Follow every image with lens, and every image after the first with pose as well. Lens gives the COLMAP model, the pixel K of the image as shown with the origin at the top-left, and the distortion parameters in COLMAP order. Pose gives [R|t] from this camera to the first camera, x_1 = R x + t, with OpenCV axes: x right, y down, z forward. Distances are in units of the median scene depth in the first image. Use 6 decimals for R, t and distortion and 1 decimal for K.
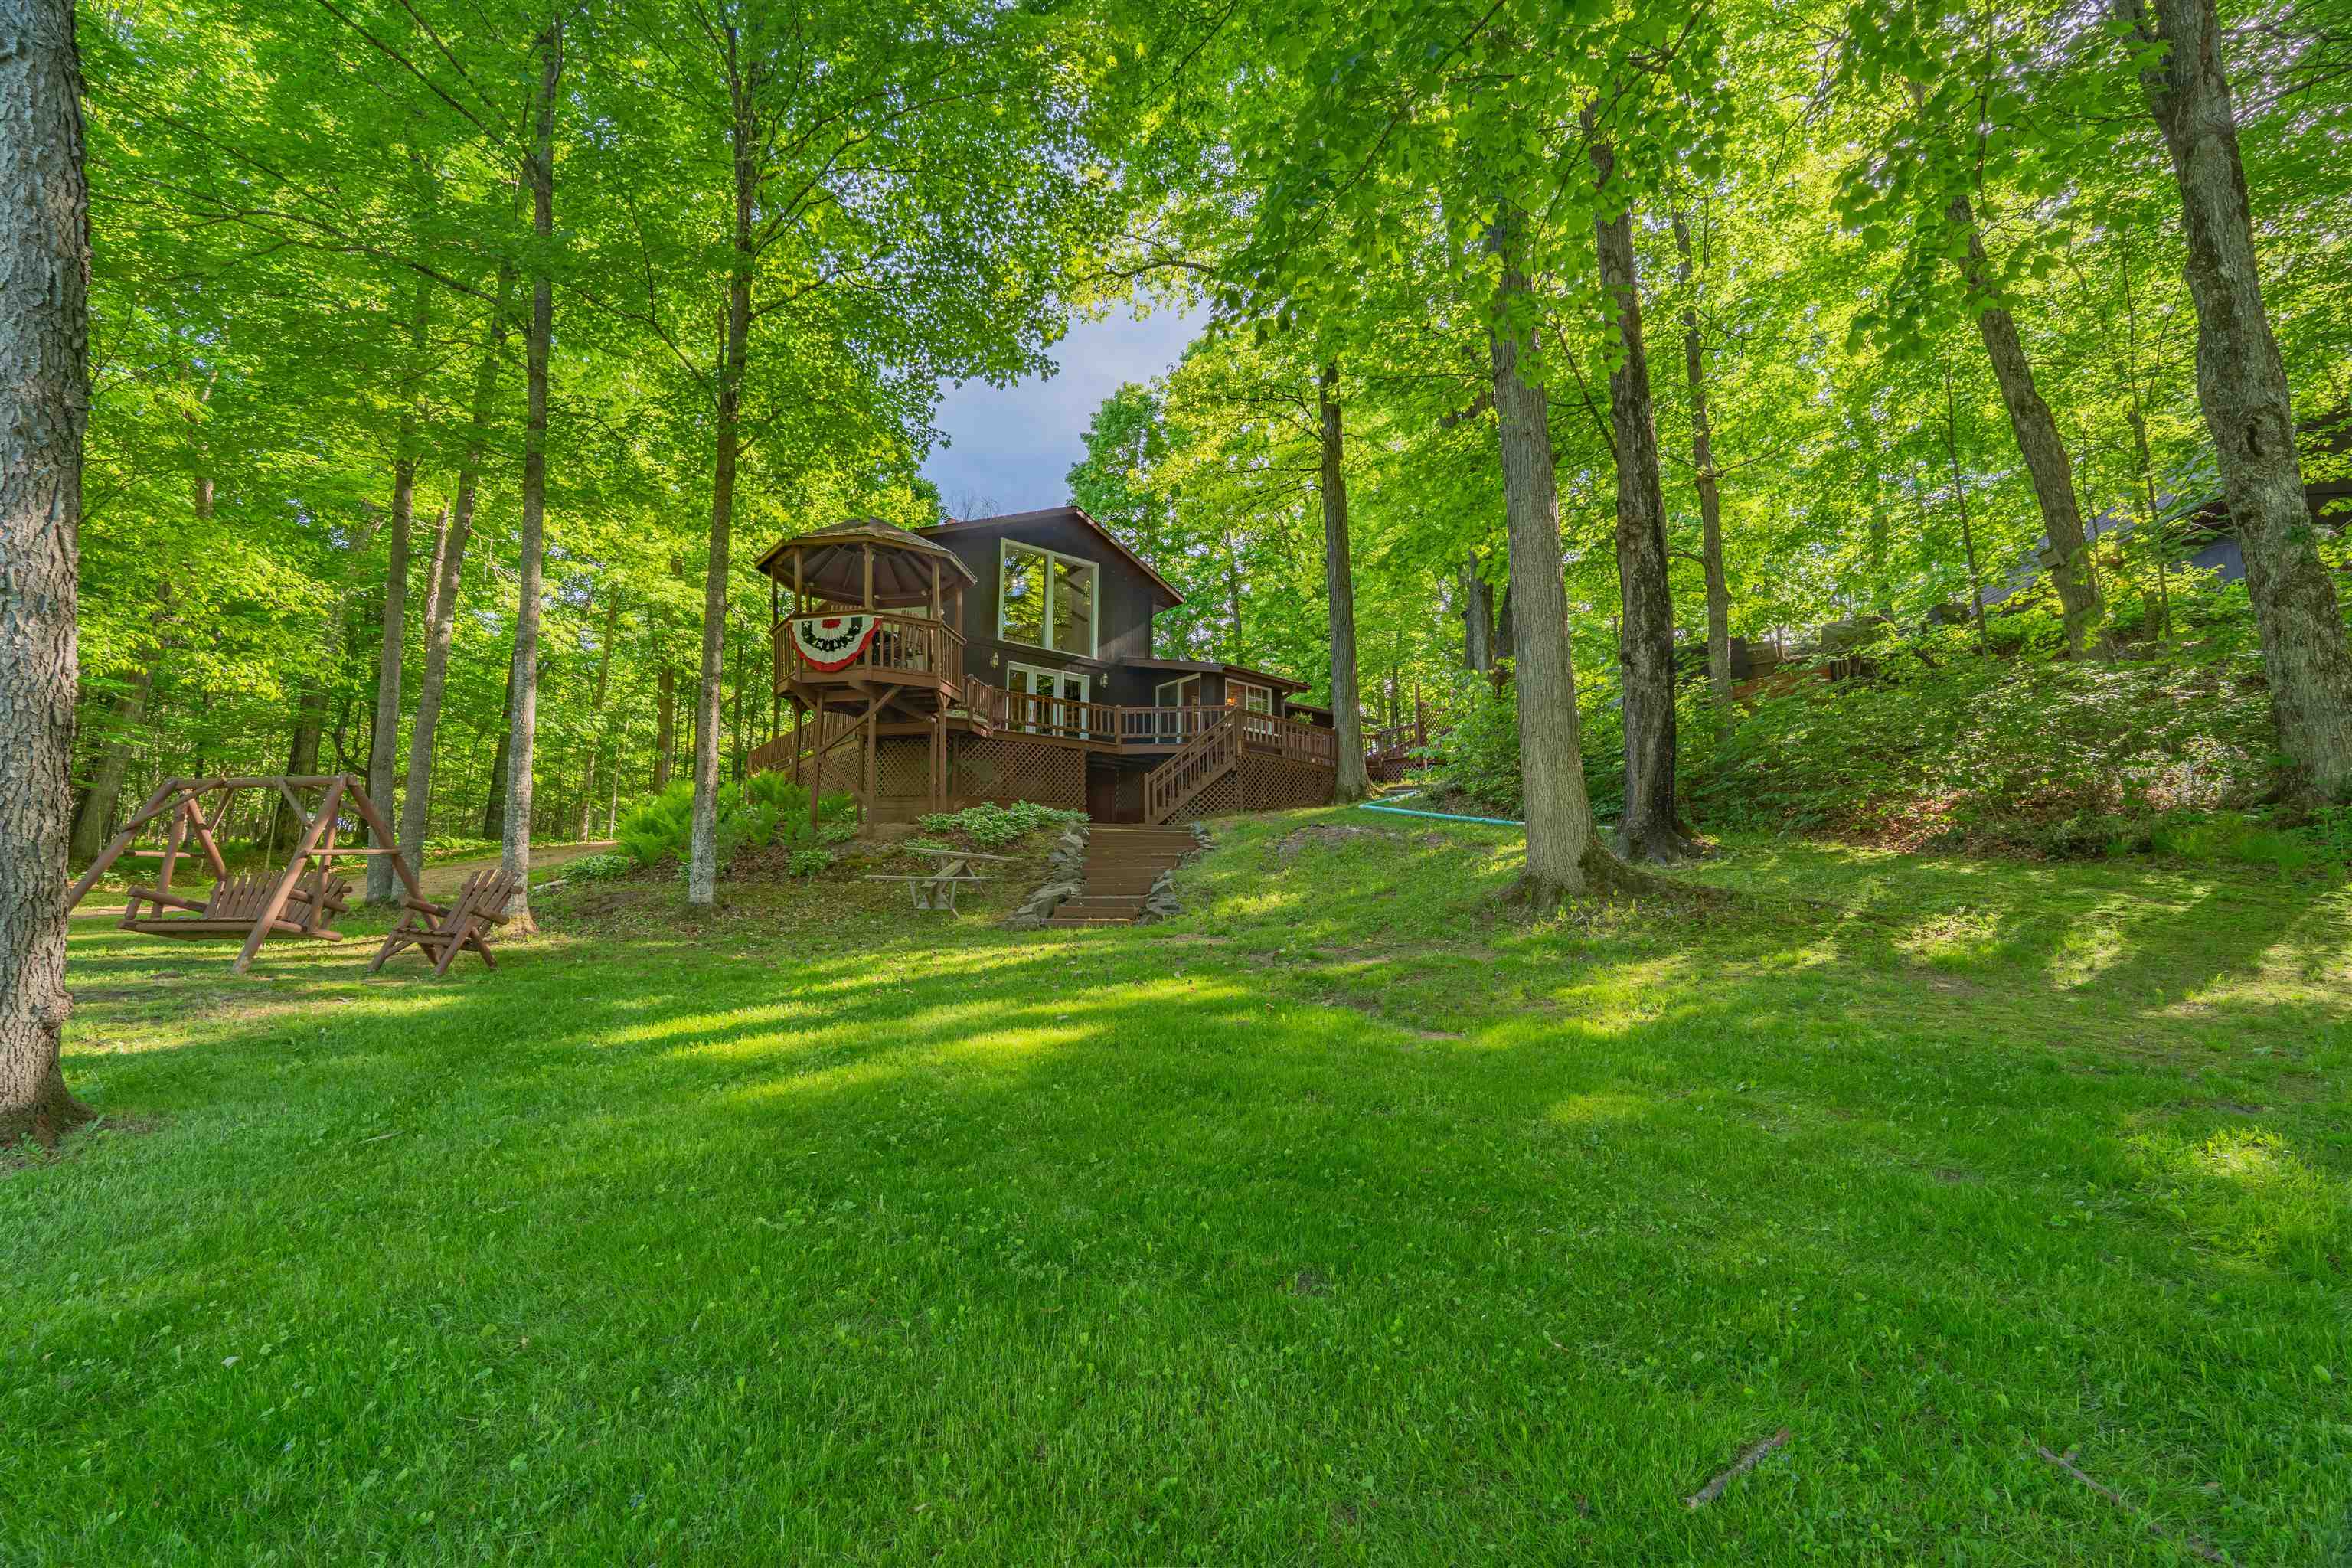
lens RADIAL K [[1025.3, 0, 1176.0], [0, 1025.3, 784.0], [0, 0, 1]] dist [-0.004579, 0.000519]
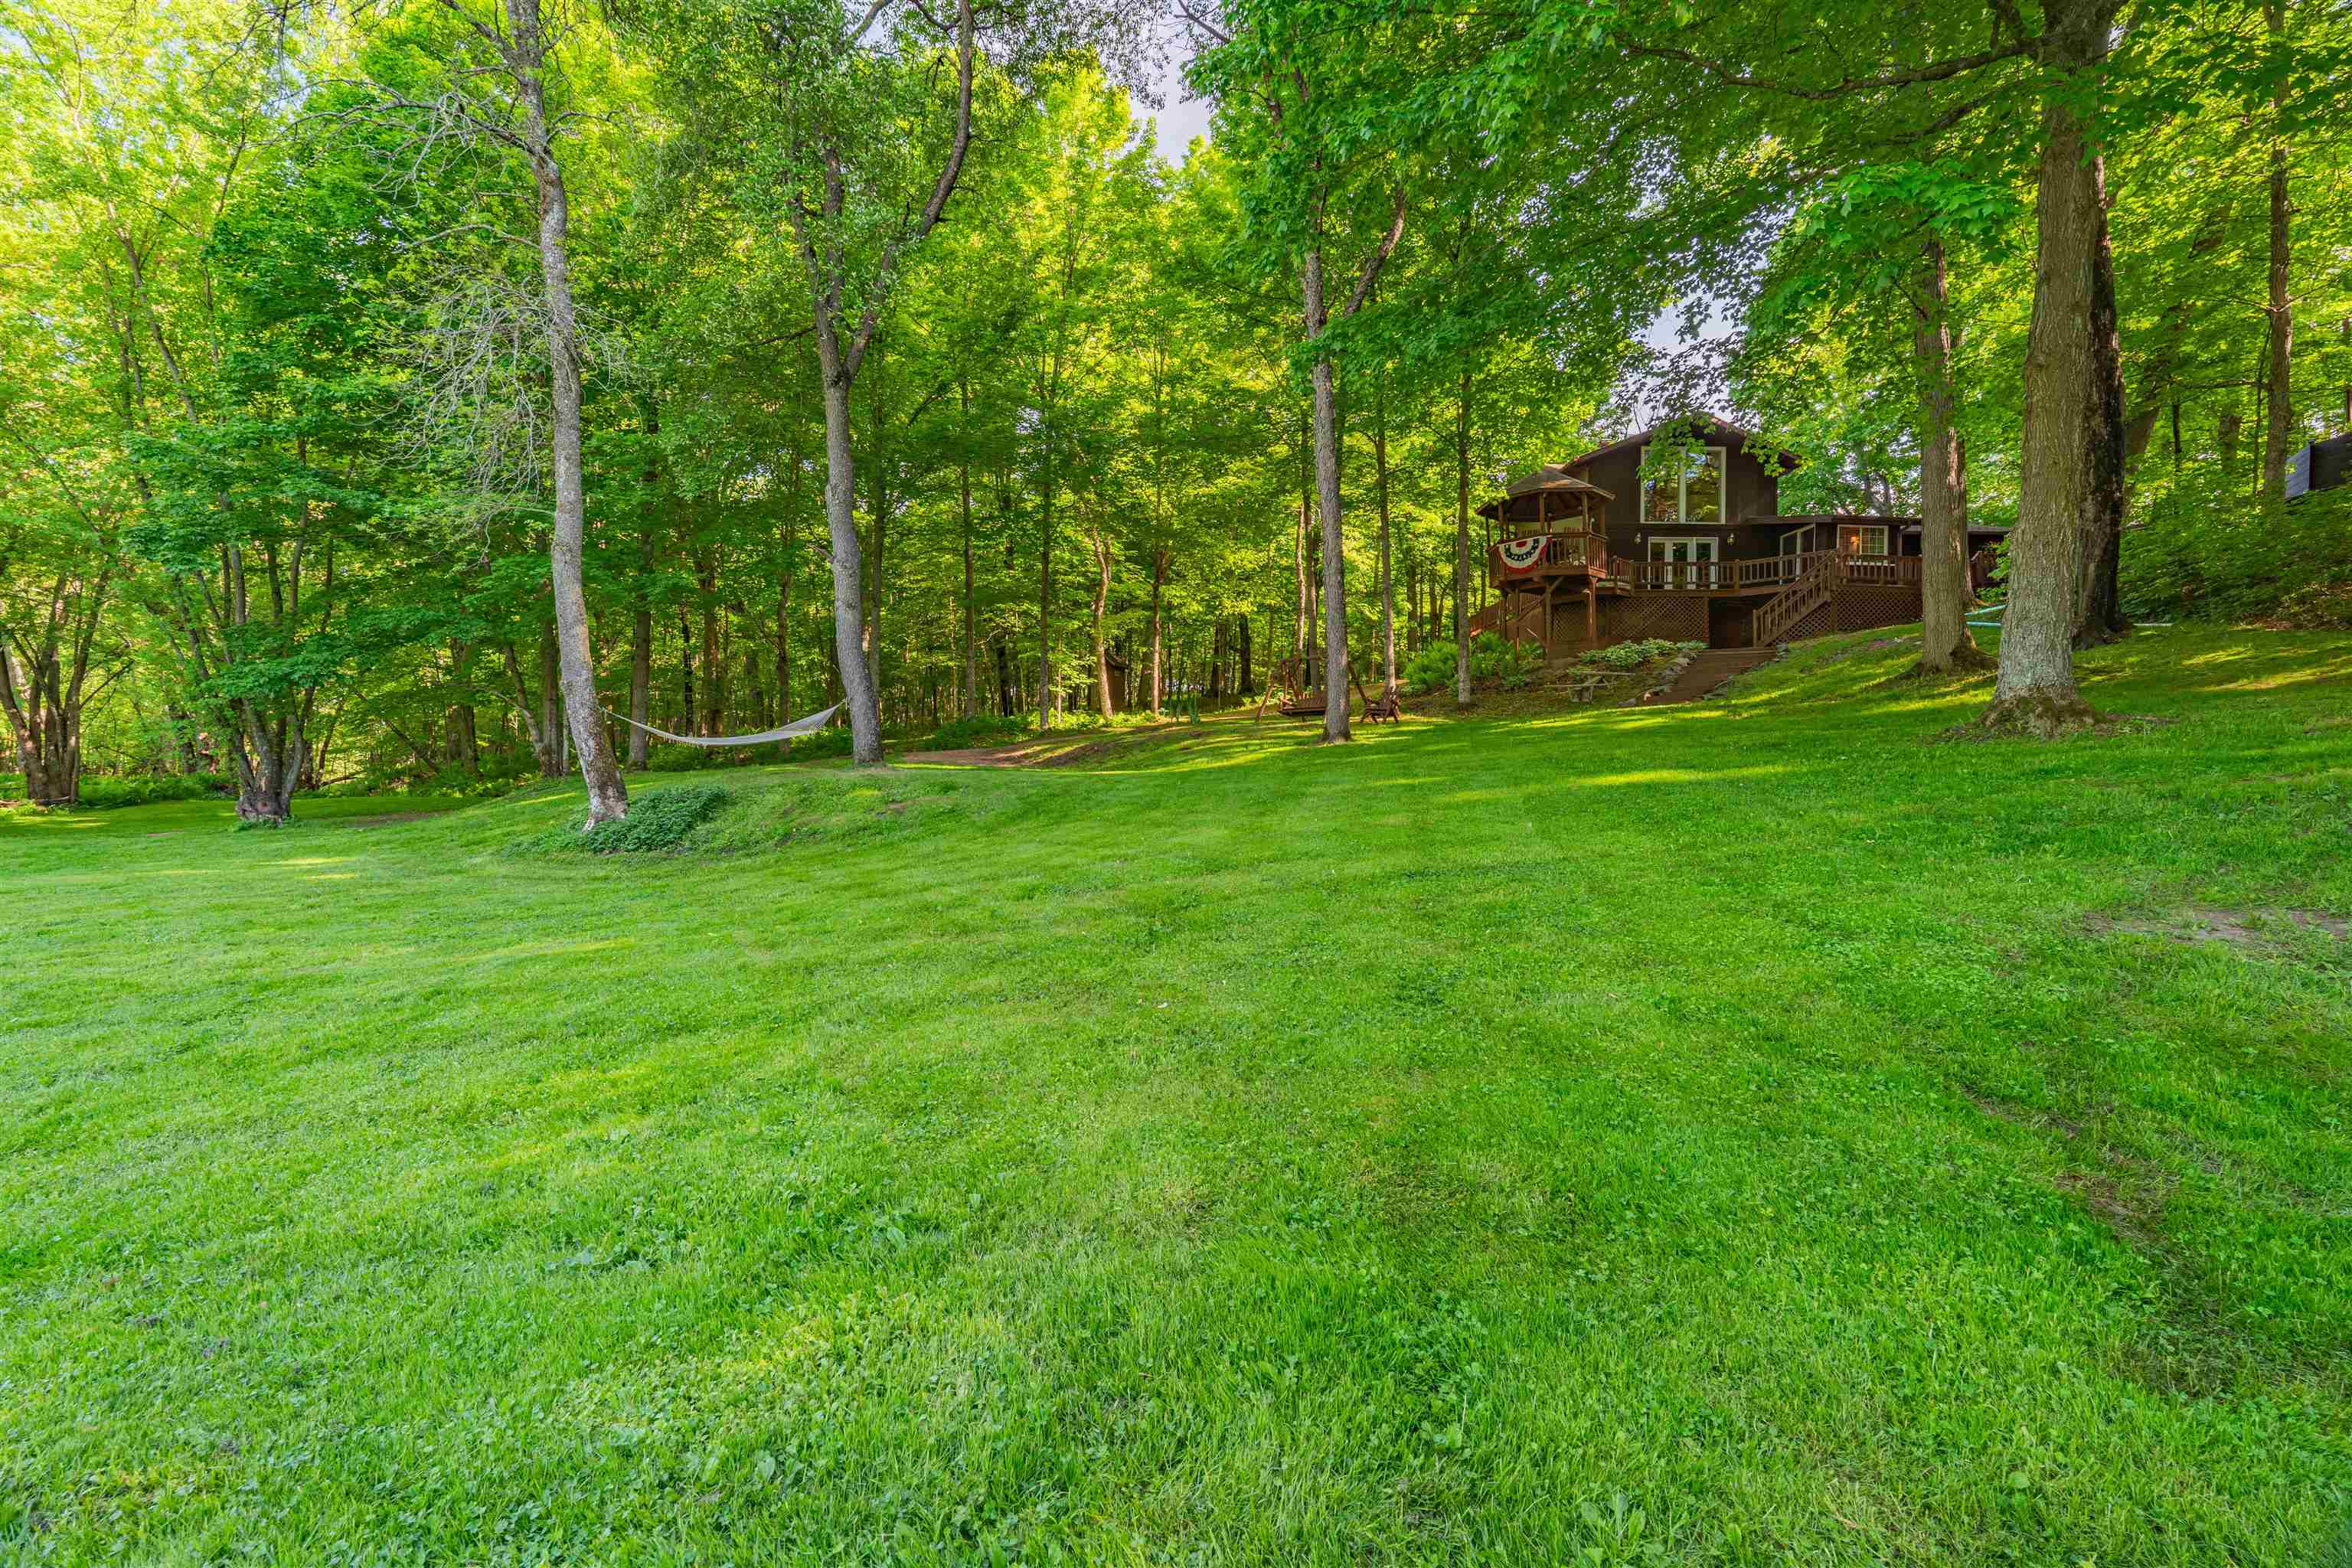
lens RADIAL K [[1025.3, 0, 1176.0], [0, 1025.3, 784.0], [0, 0, 1]] dist [-0.004579, 0.000519]
pose [[0.791918, 0.006807, -0.610590, 0.241269], [0.085601, 0.988826, 0.122046, -0.017028], [0.604598, -0.148918, 0.782486, -0.709354]]
